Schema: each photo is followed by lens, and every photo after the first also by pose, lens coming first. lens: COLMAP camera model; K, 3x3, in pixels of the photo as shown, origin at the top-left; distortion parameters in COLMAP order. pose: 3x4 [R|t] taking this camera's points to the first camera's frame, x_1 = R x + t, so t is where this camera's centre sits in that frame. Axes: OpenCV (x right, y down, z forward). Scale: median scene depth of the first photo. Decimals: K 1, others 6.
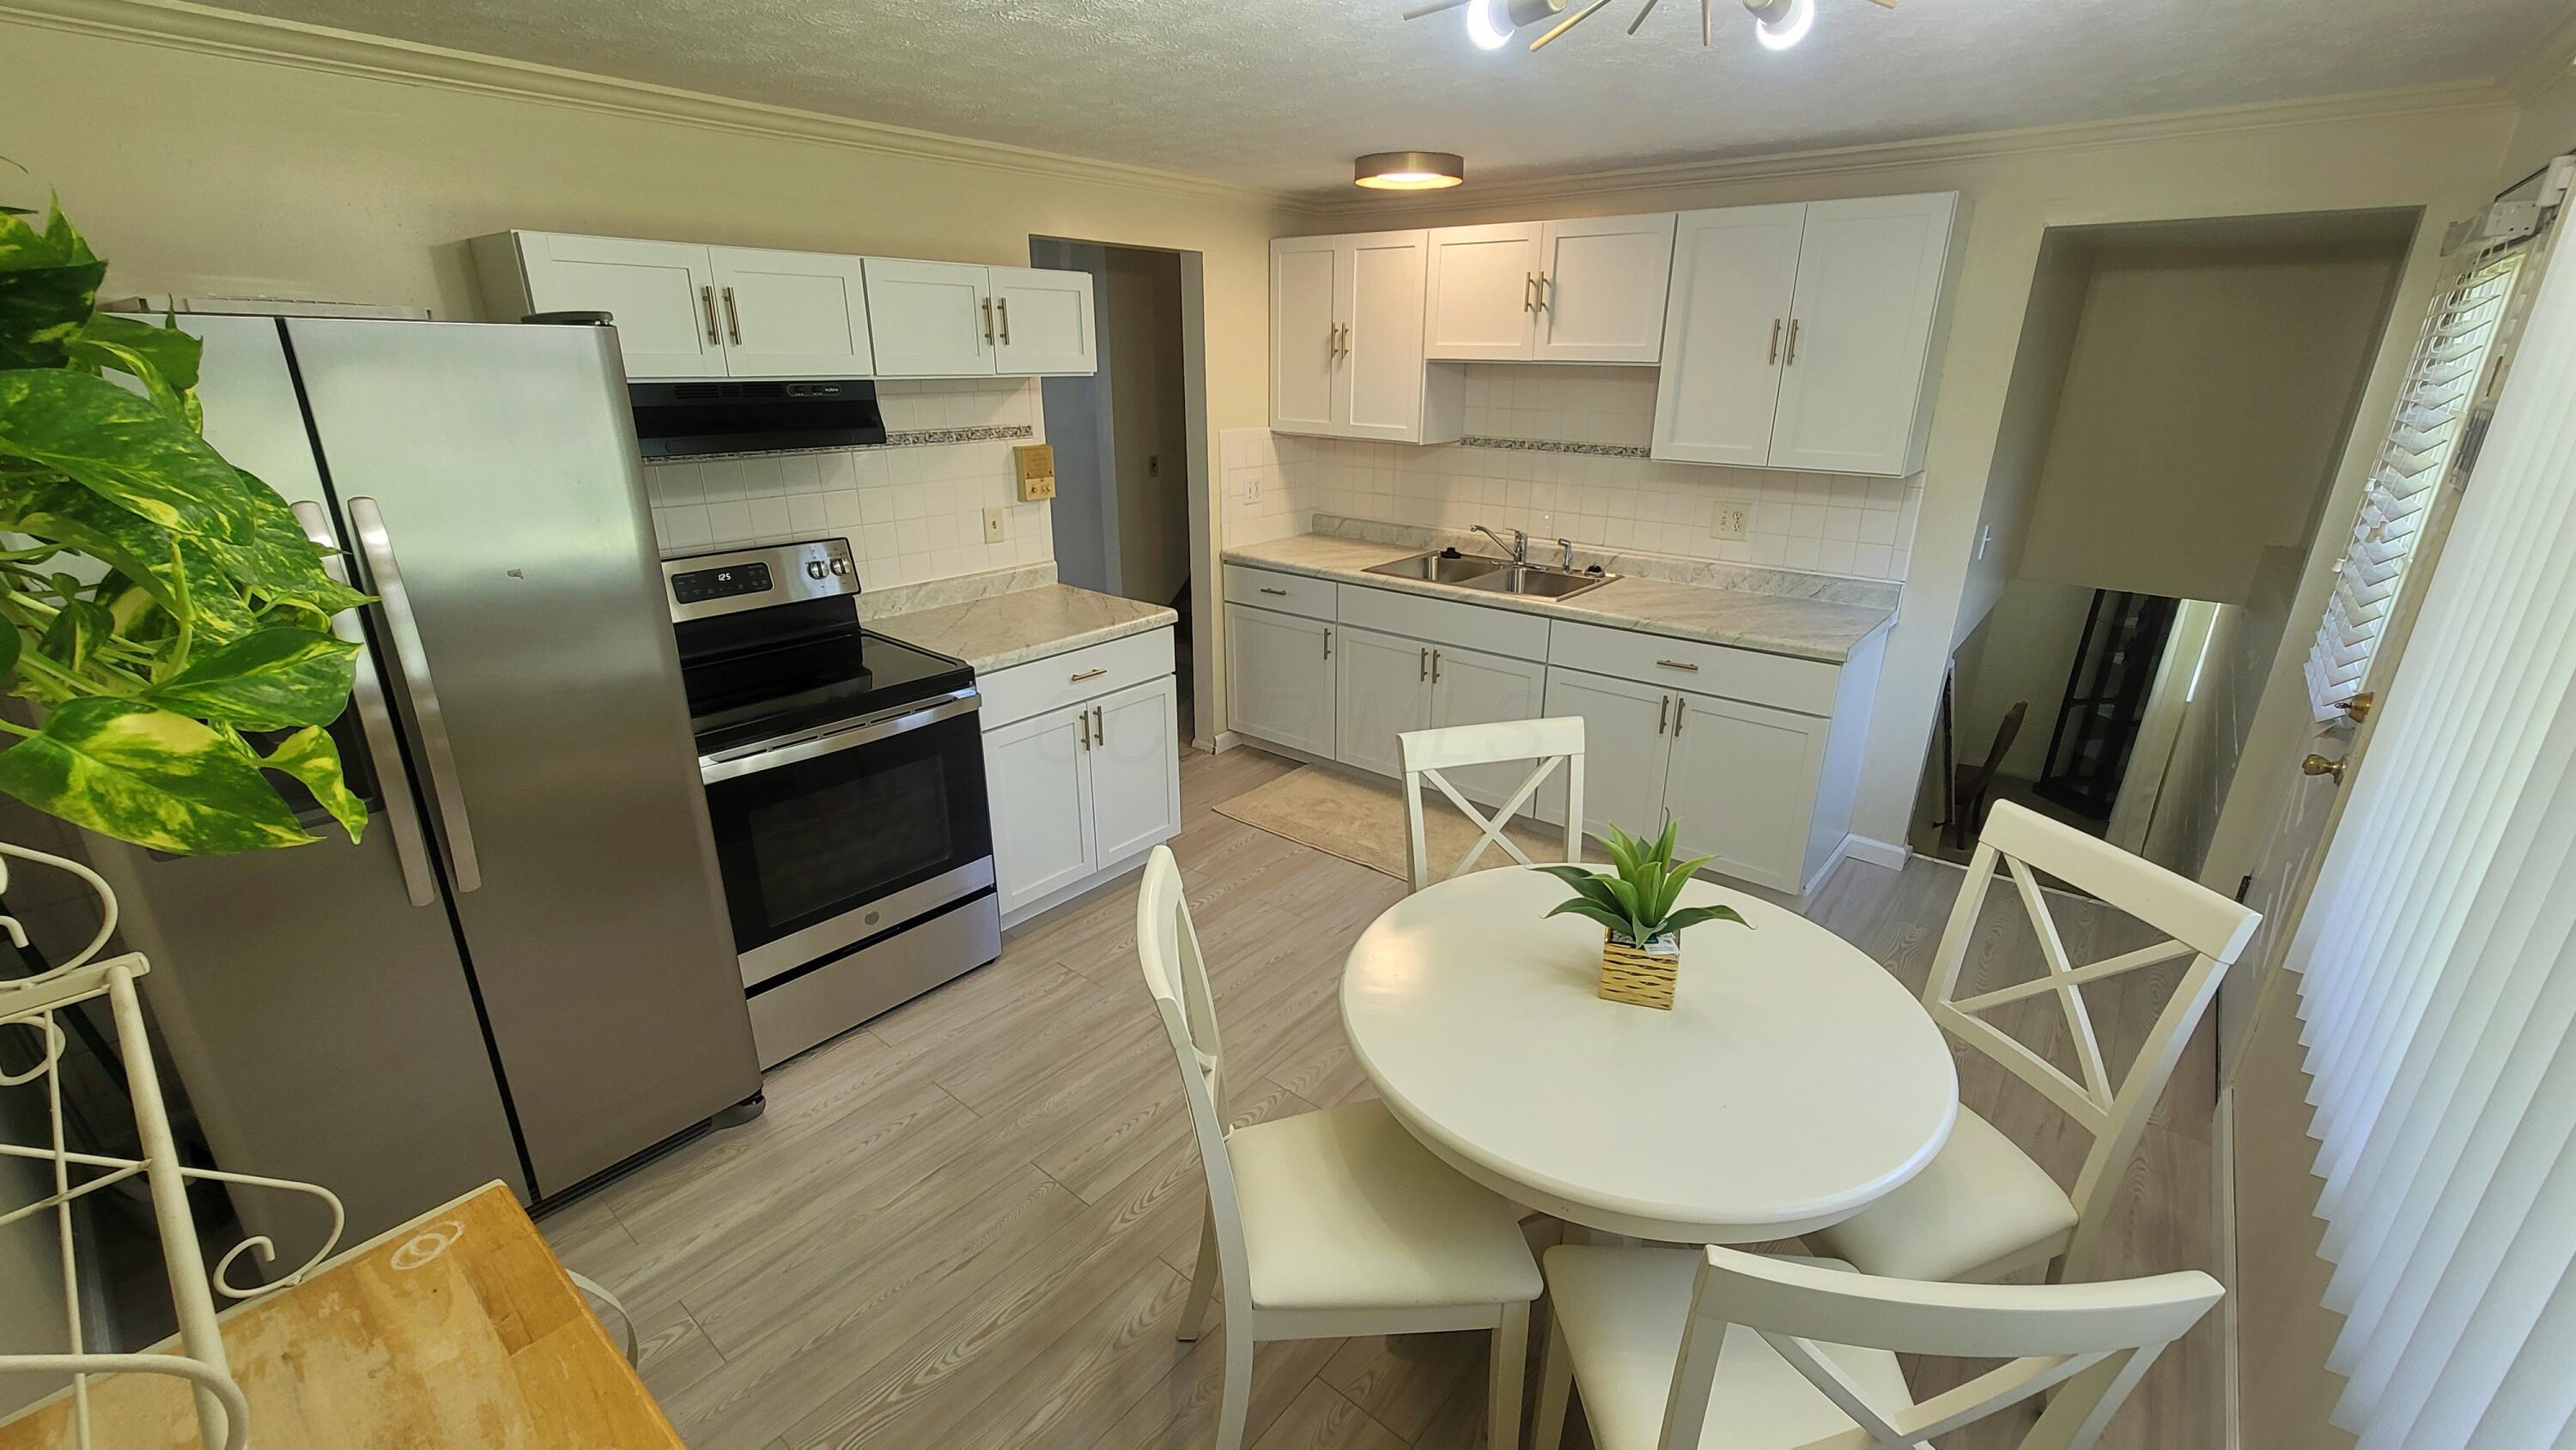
lens RADIAL K [[1045.4, 0, 1298.2], [0, 1045.4, 731.6], [0, 0, 1]] dist [-0.001371, 0.000156]
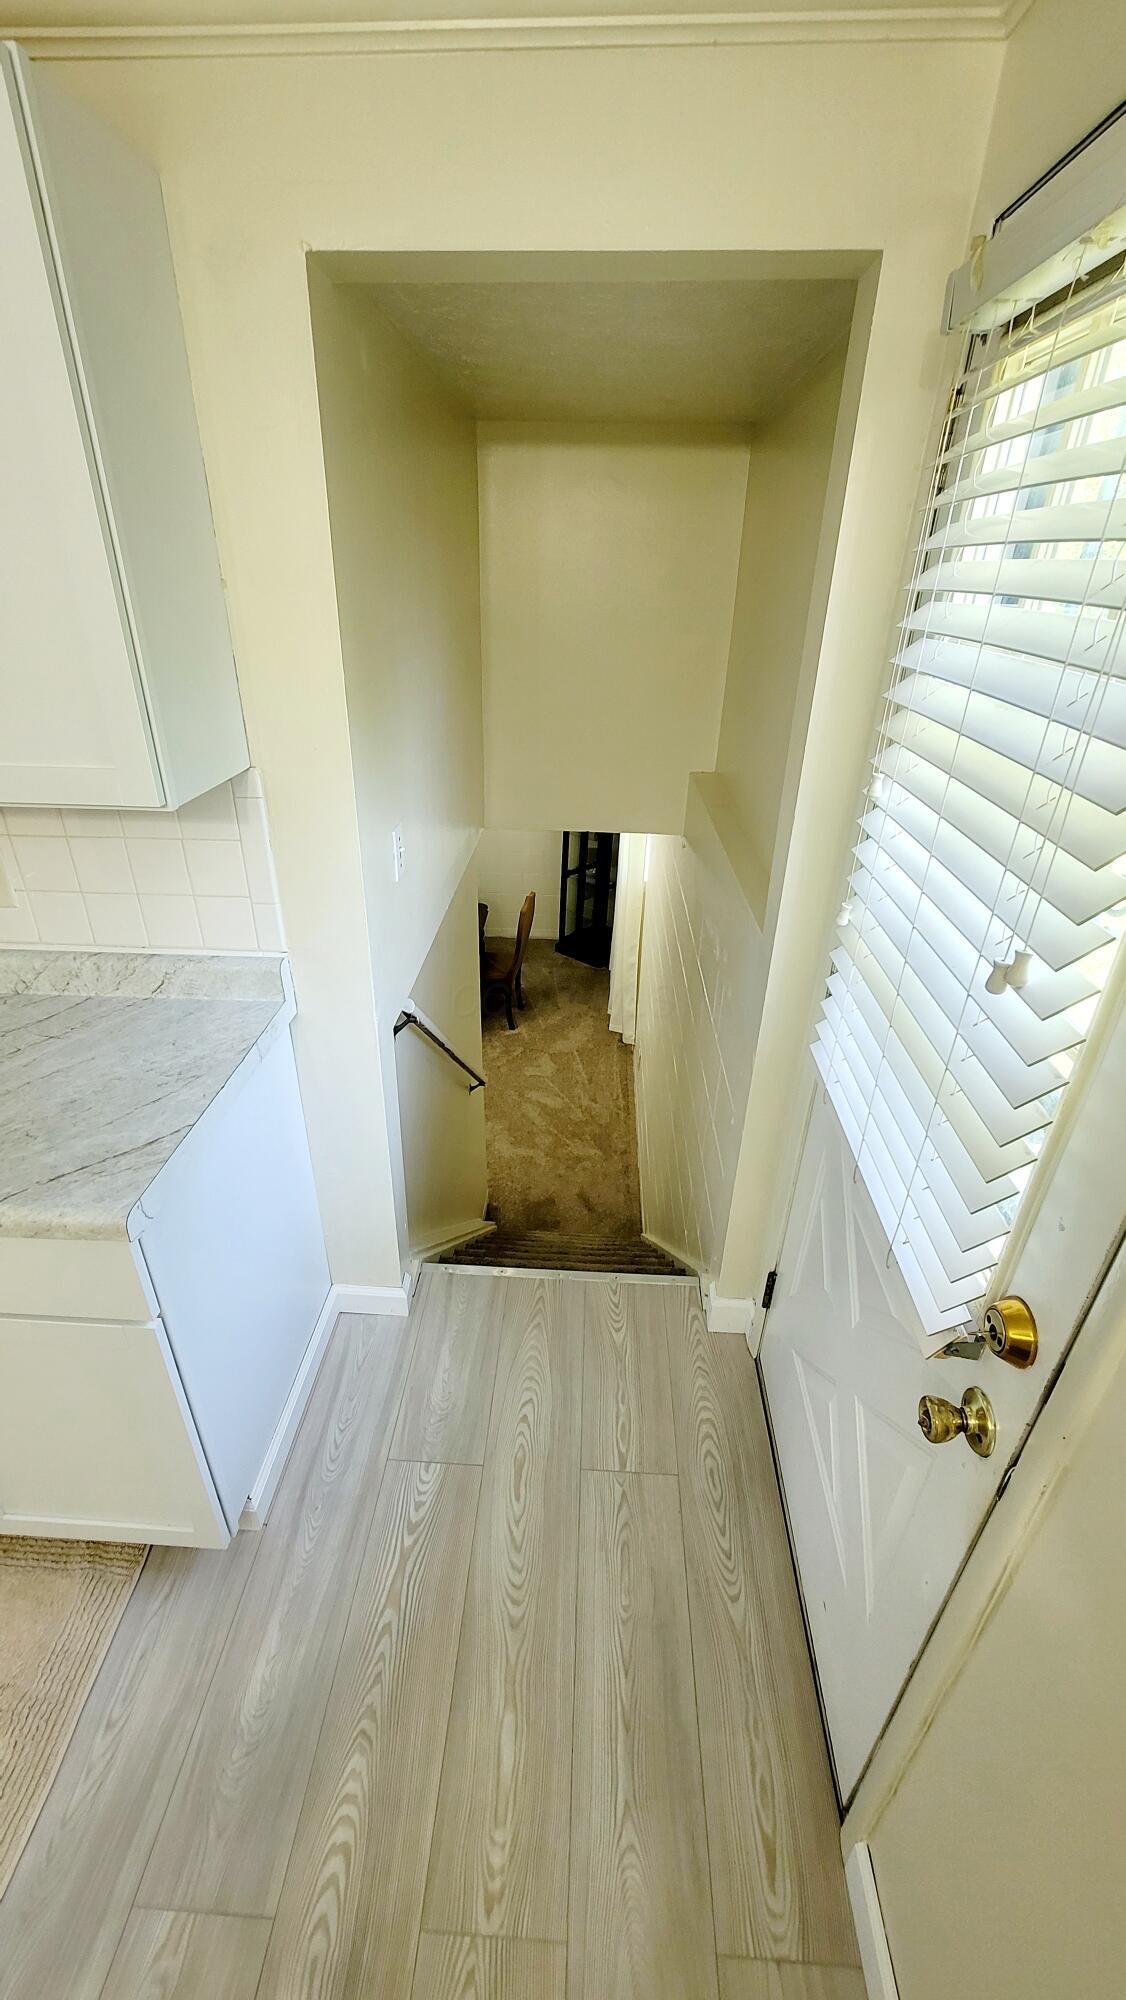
lens RADIAL K [[811.7, 0, 556.6], [0, 811.7, 996.7], [0, 0, 1]] dist [-0.001371, 0.000156]
pose [[0.802950, -0.269479, 0.531651, 0.421882], [0.191742, 0.961330, 0.197684, -0.168709], [-0.564364, -0.056790, 0.823570, 0.496119]]
